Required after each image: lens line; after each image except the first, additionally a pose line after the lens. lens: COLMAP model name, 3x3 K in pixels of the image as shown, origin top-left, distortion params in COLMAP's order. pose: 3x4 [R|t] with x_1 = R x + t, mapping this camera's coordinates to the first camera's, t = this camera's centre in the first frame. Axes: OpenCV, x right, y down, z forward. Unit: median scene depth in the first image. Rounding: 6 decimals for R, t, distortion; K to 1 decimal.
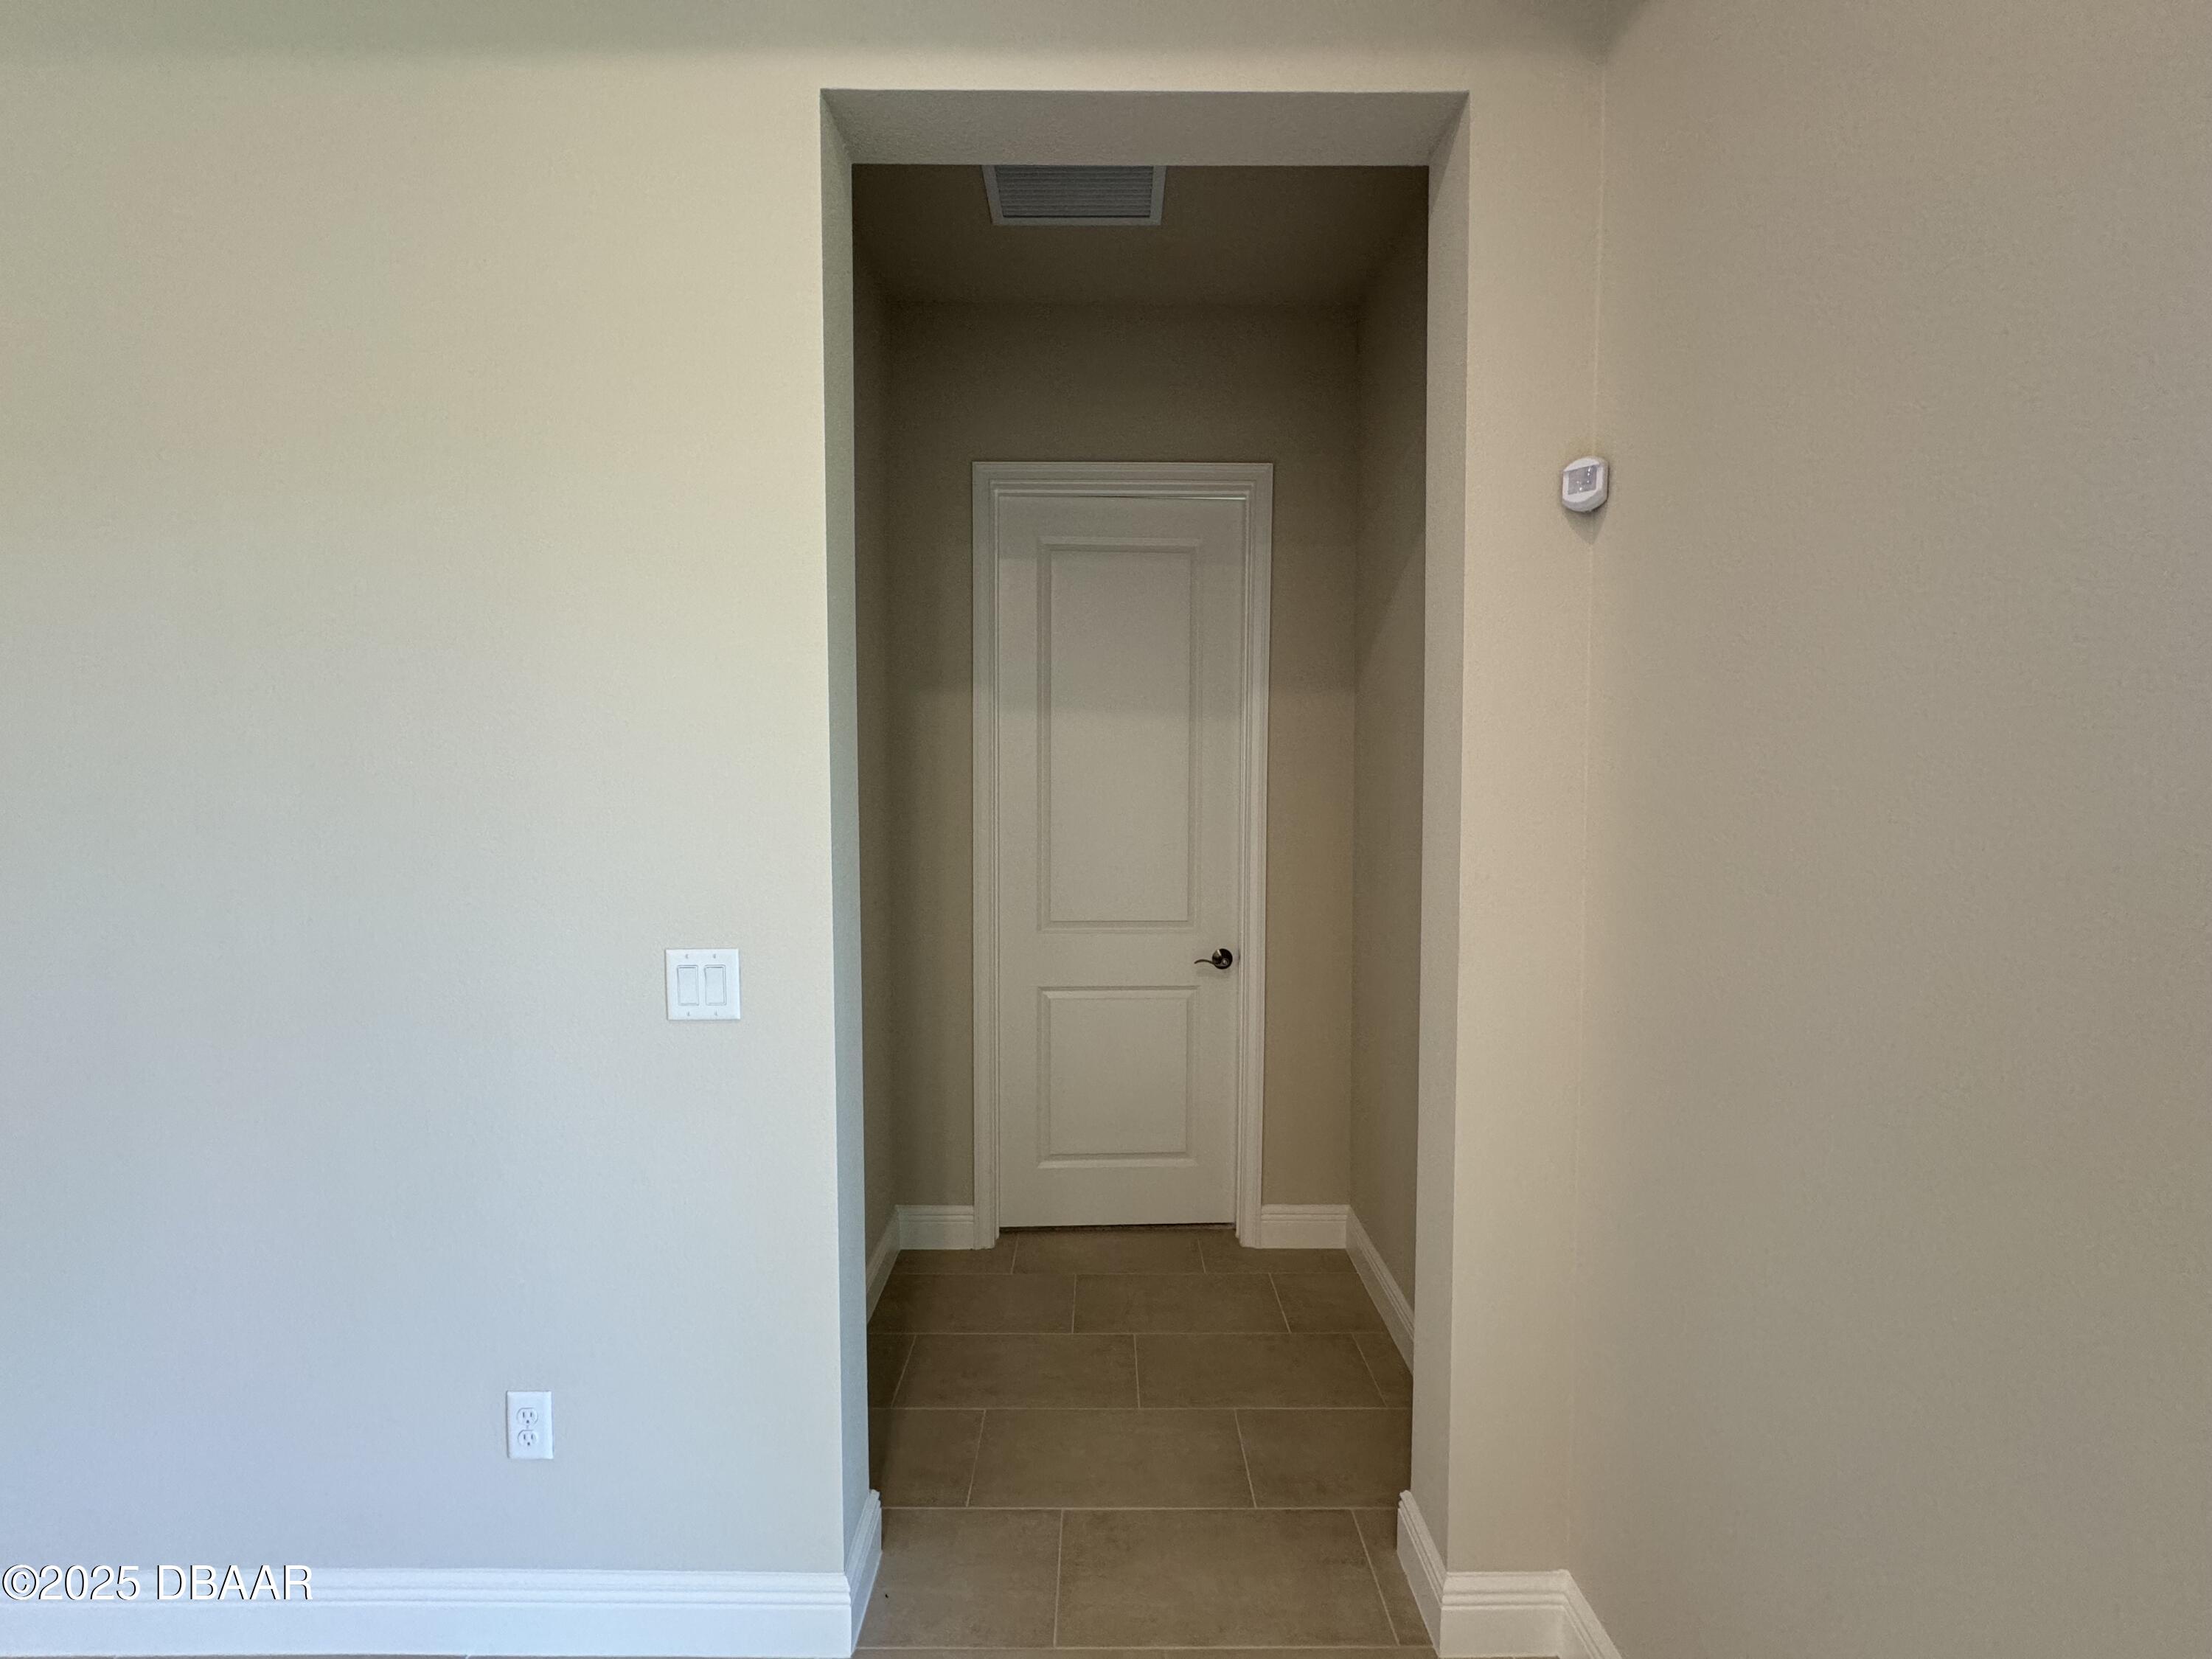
lens RADIAL K [[883.4, 0, 1104.8], [0, 883.4, 828.2], [0, 0, 1]] dist [-0.000870, -0.000030]
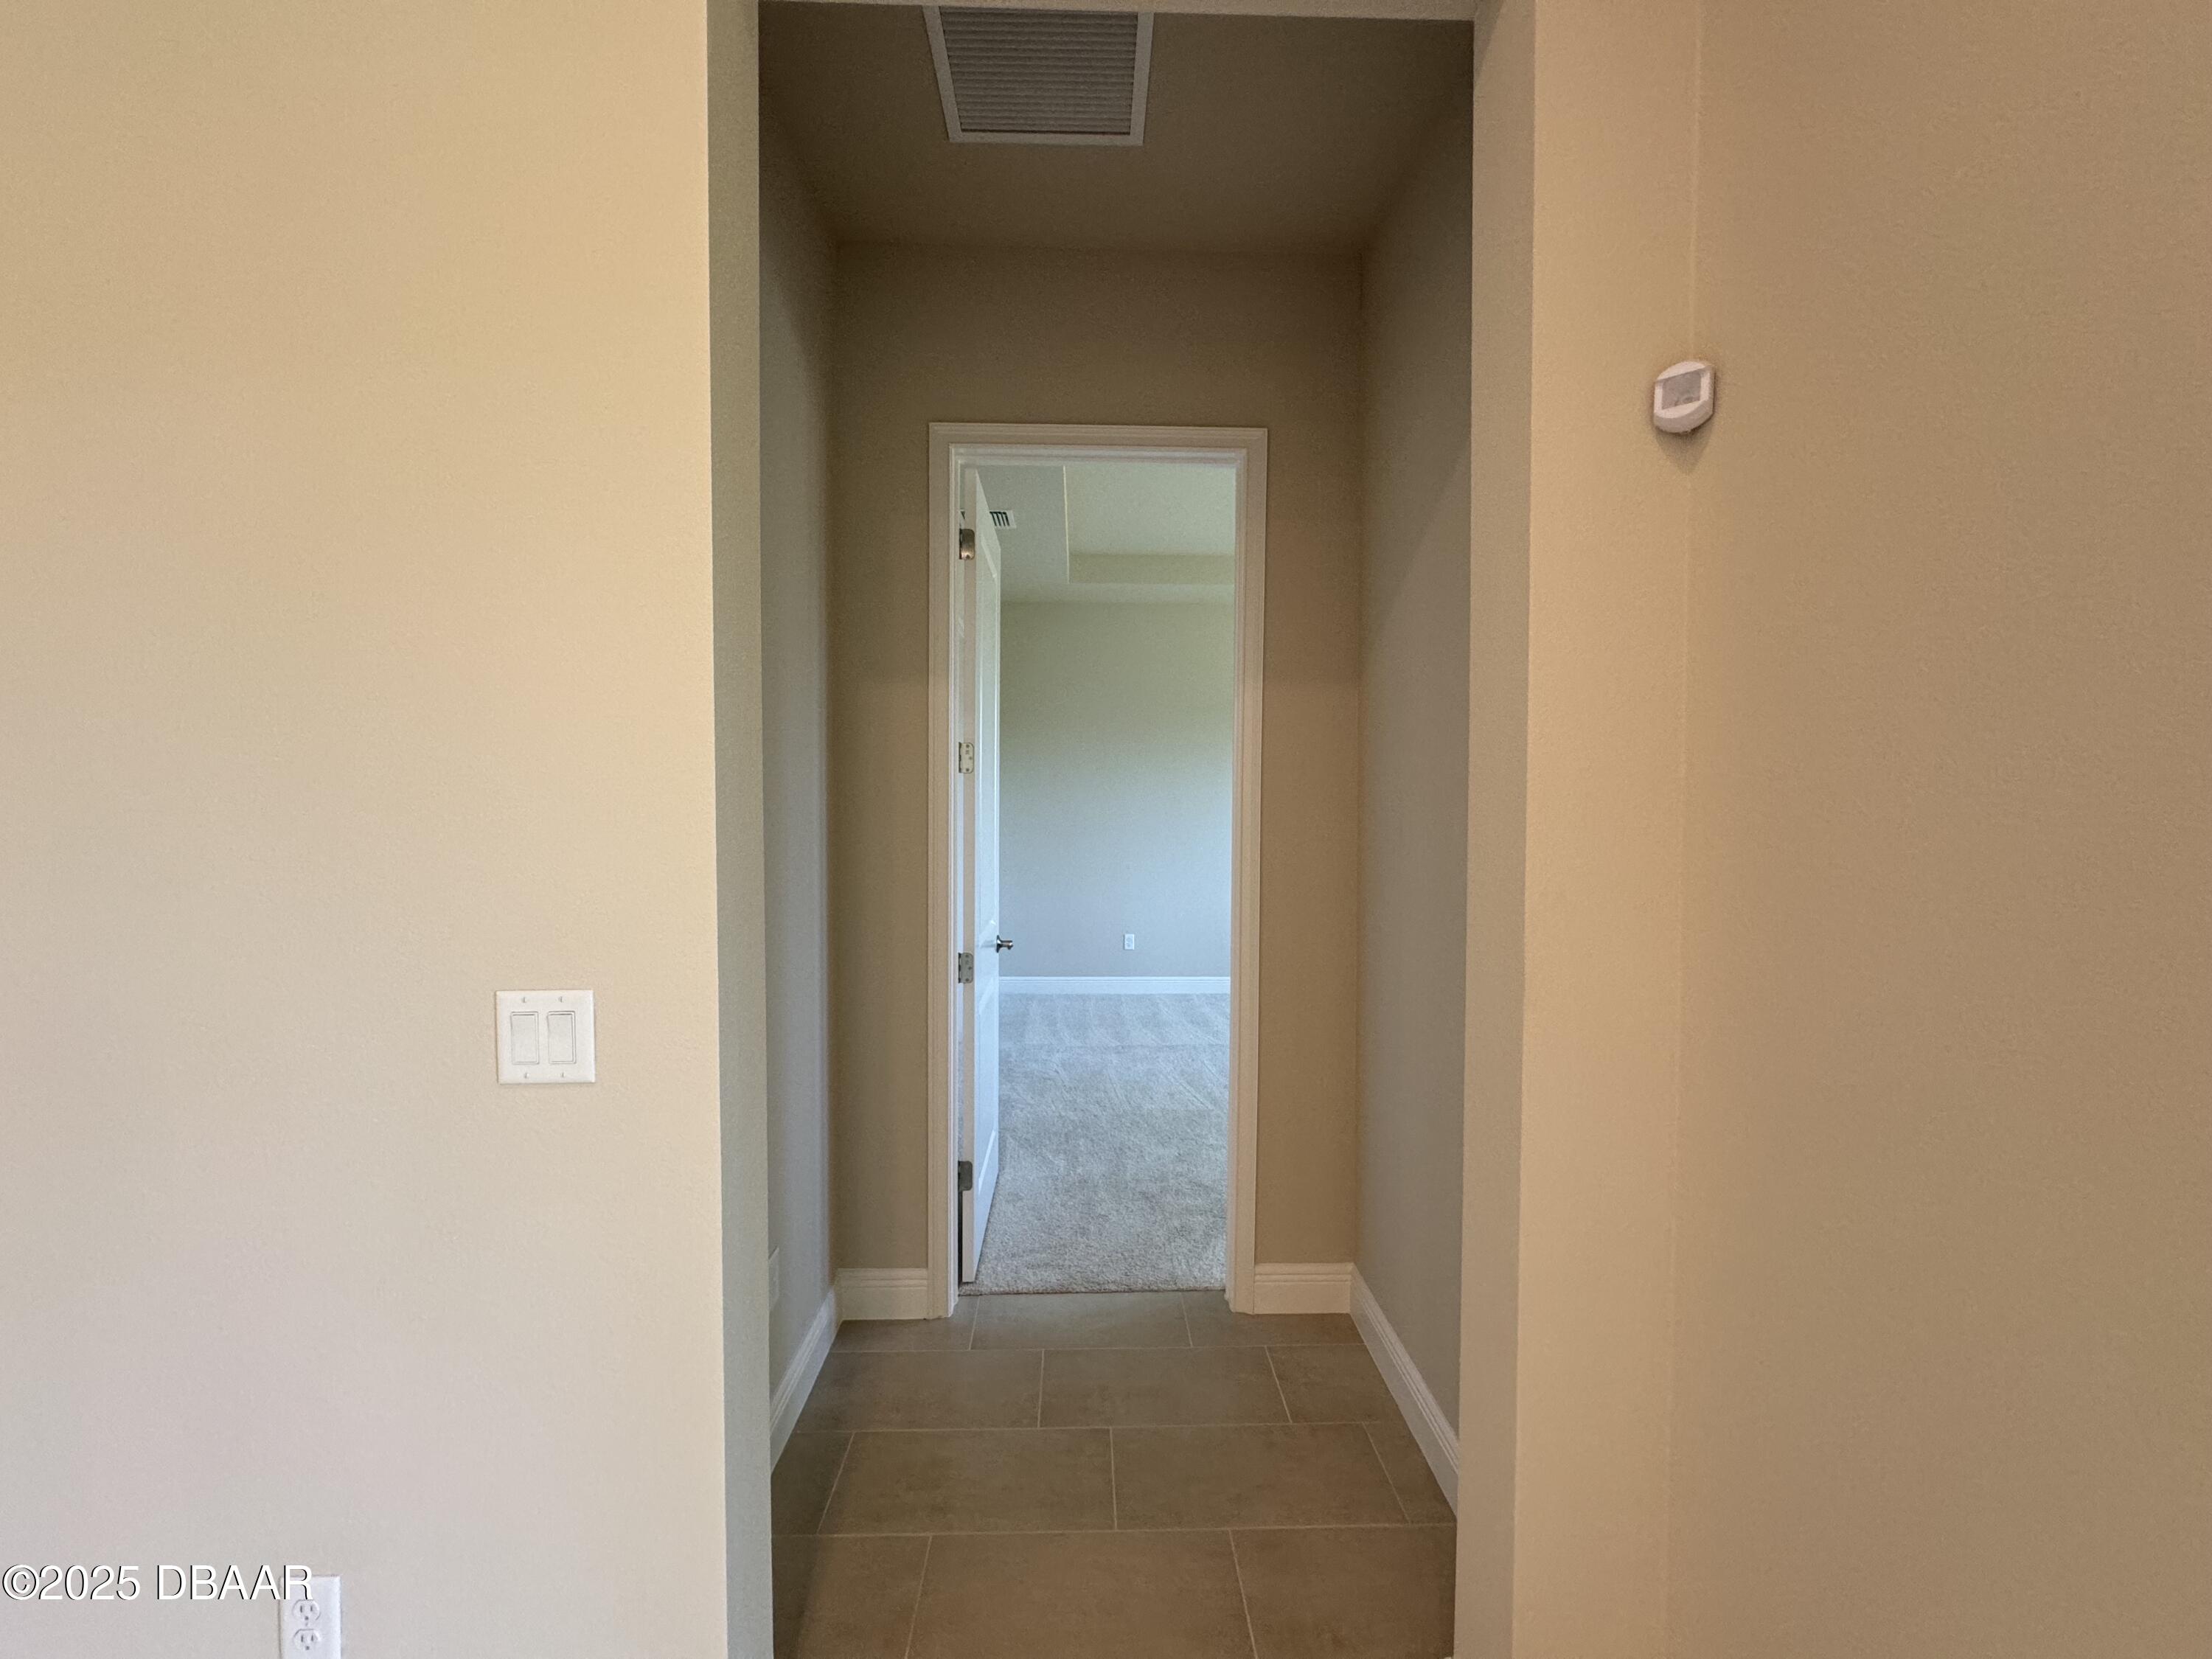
lens RADIAL K [[883.4, 0, 1104.8], [0, 883.4, 828.2], [0, 0, 1]] dist [-0.000870, -0.000030]
pose [[0.999665, 0.001582, 0.025837, 0.006596], [-0.001167, 0.999870, -0.016061, 0.007259], [-0.025859, 0.016025, 0.999537, 0.189324]]
